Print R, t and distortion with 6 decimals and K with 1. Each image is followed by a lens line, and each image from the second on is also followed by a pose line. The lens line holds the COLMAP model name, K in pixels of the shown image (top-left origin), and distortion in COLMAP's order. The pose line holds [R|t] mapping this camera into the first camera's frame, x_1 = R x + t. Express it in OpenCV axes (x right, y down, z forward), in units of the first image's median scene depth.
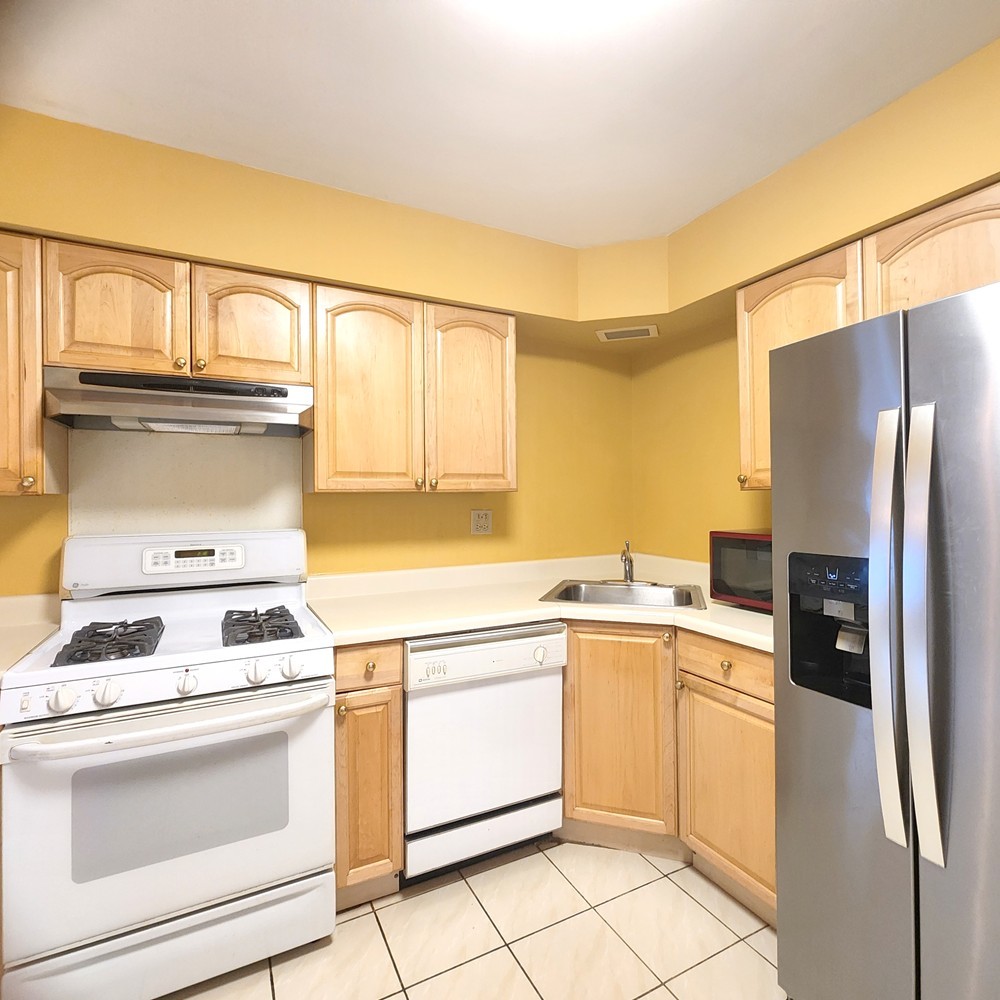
lens RADIAL K [[538.6, 0, 506.0], [0, 538.6, 491.3], [0, 0, 1]] dist [-0.003329, -0.000705]
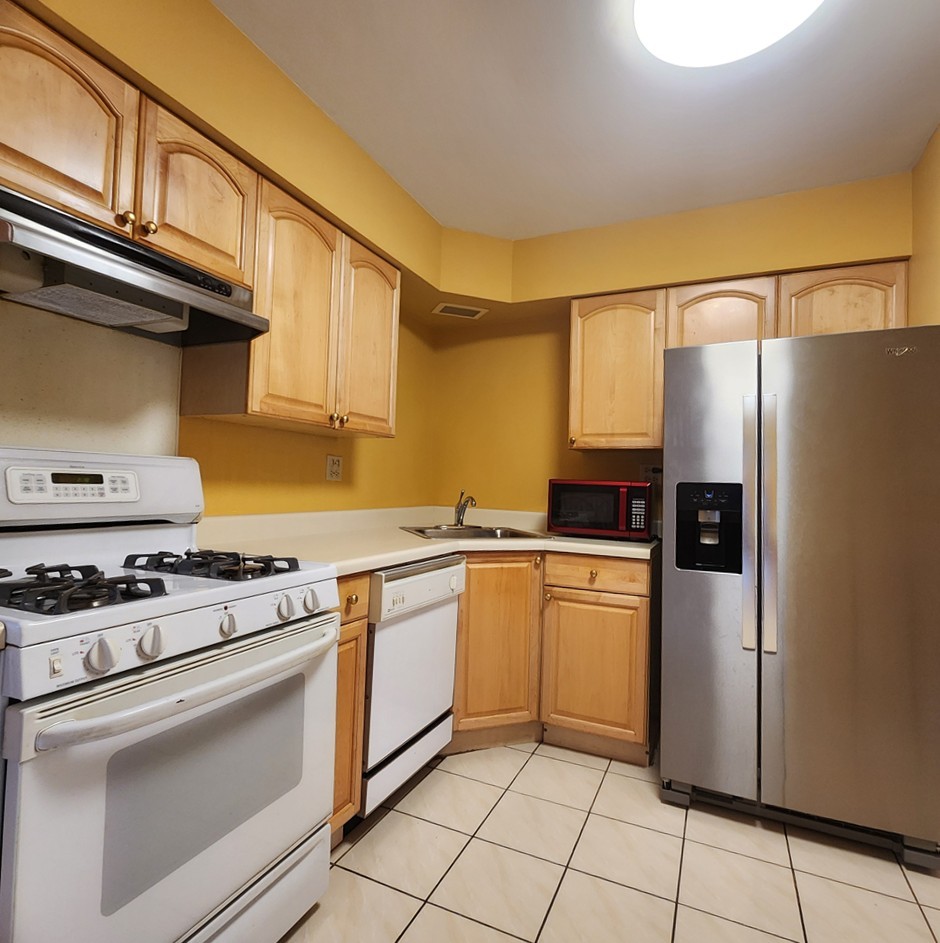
lens RADIAL K [[542.6, 0, 471.4], [0, 542.6, 463.6], [0, 0, 1]] dist [0.001715, -0.003329]
pose [[0.787802, 0.057015, 0.613285, -0.625546], [-0.045503, 0.998373, -0.034363, 0.098952], [-0.614246, -0.000835, 0.789114, 0.101803]]
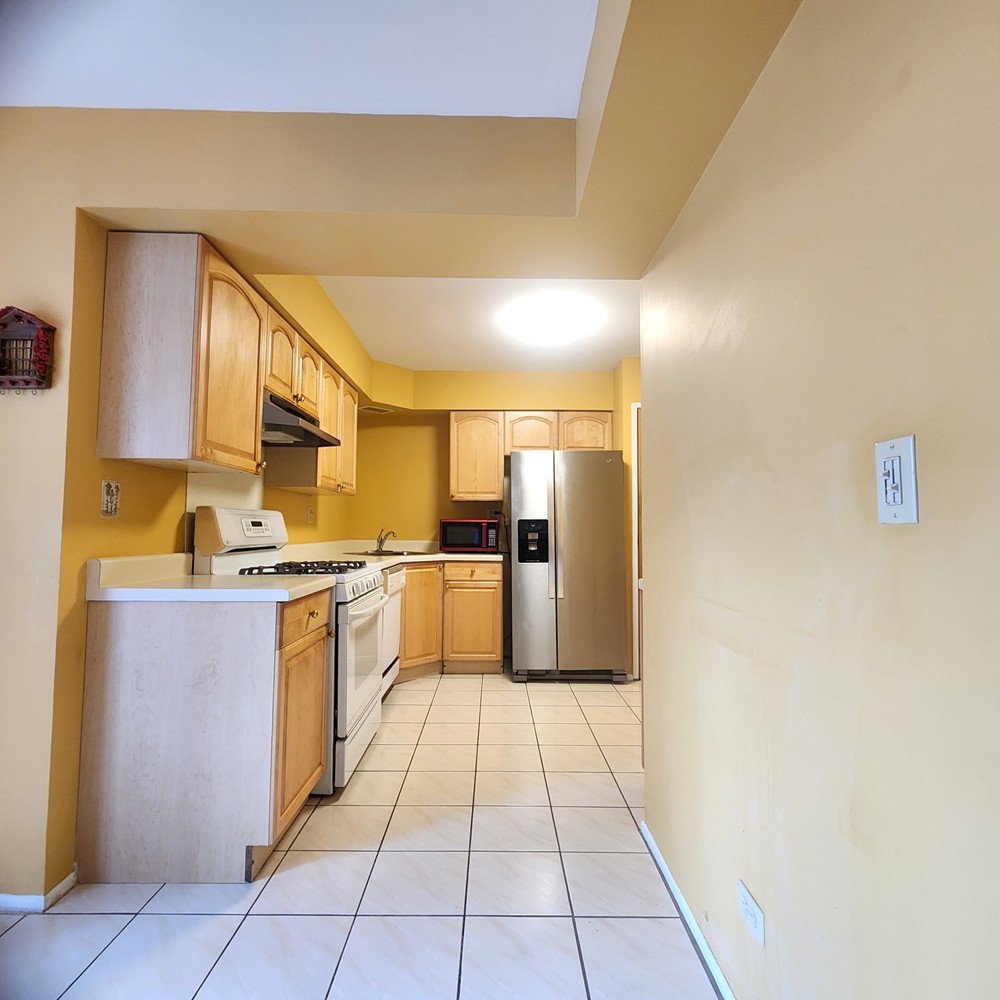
lens RADIAL K [[538.6, 0, 498.1], [0, 538.6, 490.7], [0, 0, 1]] dist [-0.003329, -0.000705]
pose [[0.453433, 0.072573, 0.888331, -1.575709], [-0.016054, 0.997183, -0.073271, 0.125067], [-0.891146, 0.018962, 0.453320, -0.192563]]
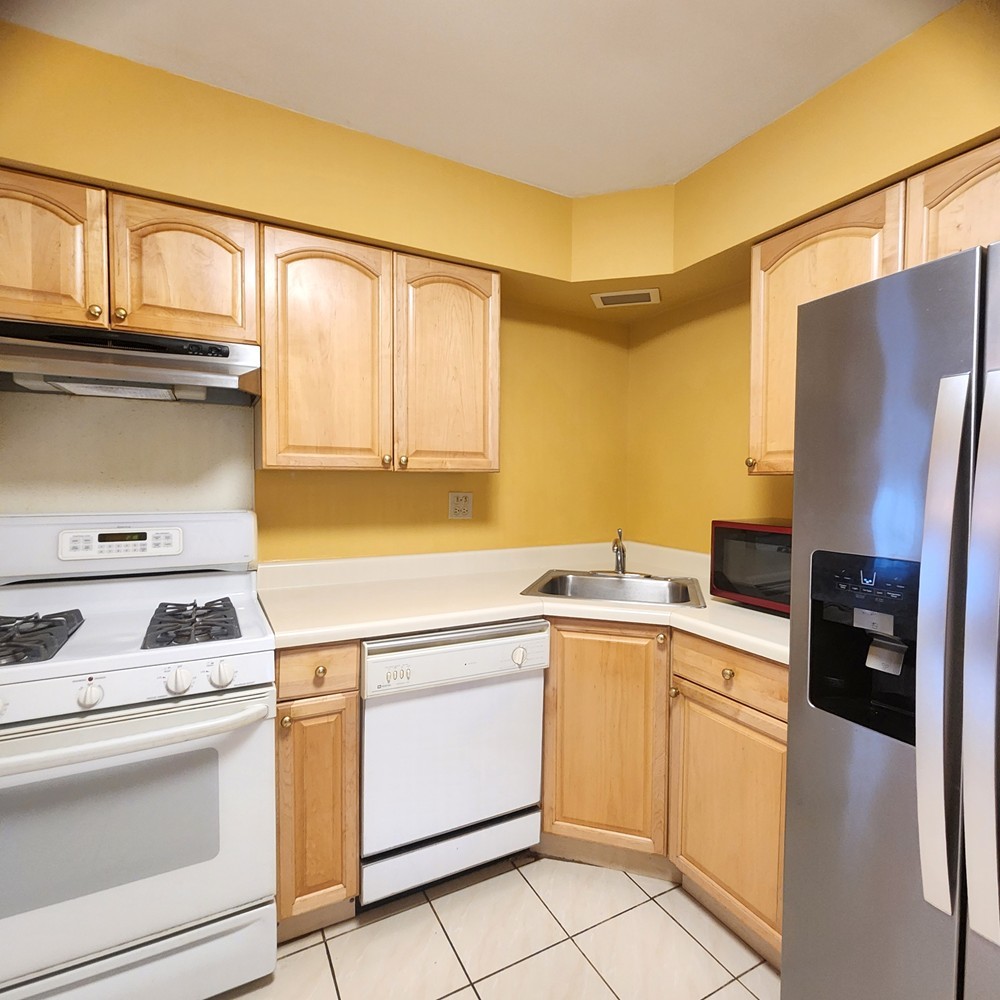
lens RADIAL K [[538.6, 0, 509.7], [0, 538.6, 497.2], [0, 0, 1]] dist [-0.003329, -0.000705]
pose [[0.999691, 0.016679, 0.018454, 0.028886], [-0.017488, 0.998852, 0.044607, 0.001796], [-0.017688, -0.044916, 0.998834, 0.129176]]
